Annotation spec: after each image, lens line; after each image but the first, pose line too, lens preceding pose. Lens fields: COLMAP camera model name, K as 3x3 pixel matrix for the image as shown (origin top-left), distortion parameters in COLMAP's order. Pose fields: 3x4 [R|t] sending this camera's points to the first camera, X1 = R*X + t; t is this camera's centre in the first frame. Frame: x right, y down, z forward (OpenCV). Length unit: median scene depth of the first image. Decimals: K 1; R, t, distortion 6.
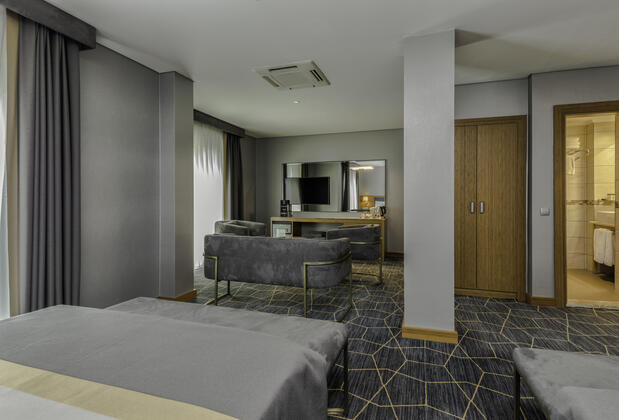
lens RADIAL K [[309.8, 0, 322.4], [0, 309.8, 198.5], [0, 0, 1]] dist [0.009305, -0.001065]
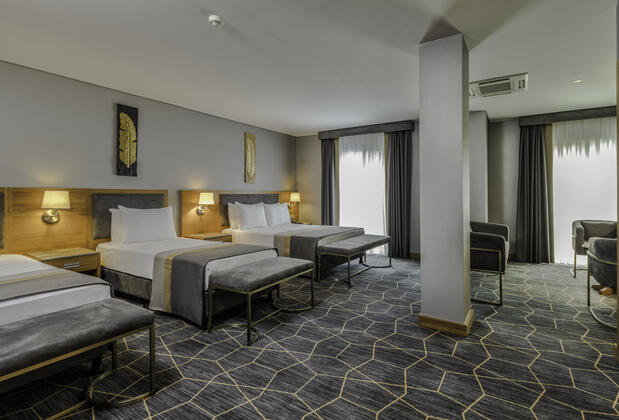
lens RADIAL K [[309.8, 0, 322.4], [0, 309.8, 198.5], [0, 0, 1]] dist [0.009305, -0.001065]
pose [[-0.262646, 0.009423, -0.964846, 0.656315], [0.000756, 0.999954, 0.009561, -0.001139], [0.964892, 0.001782, -0.262641, 0.391832]]
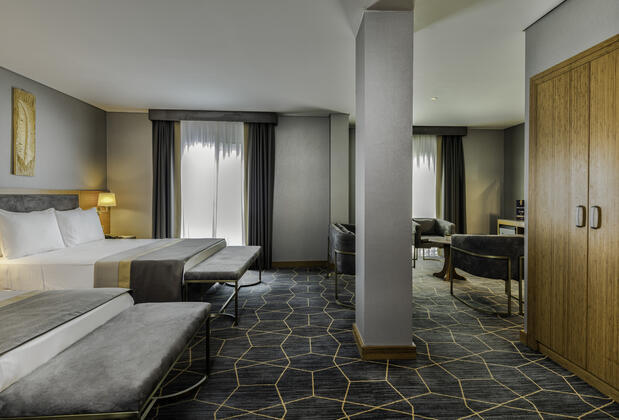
lens RADIAL K [[309.8, 0, 322.4], [0, 309.8, 198.5], [0, 0, 1]] dist [0.009305, -0.001065]
pose [[0.347153, 0.003856, -0.937801, 0.505670], [-0.002058, 0.999992, 0.003350, -0.001820], [0.937806, 0.000767, 0.347158, 0.235292]]
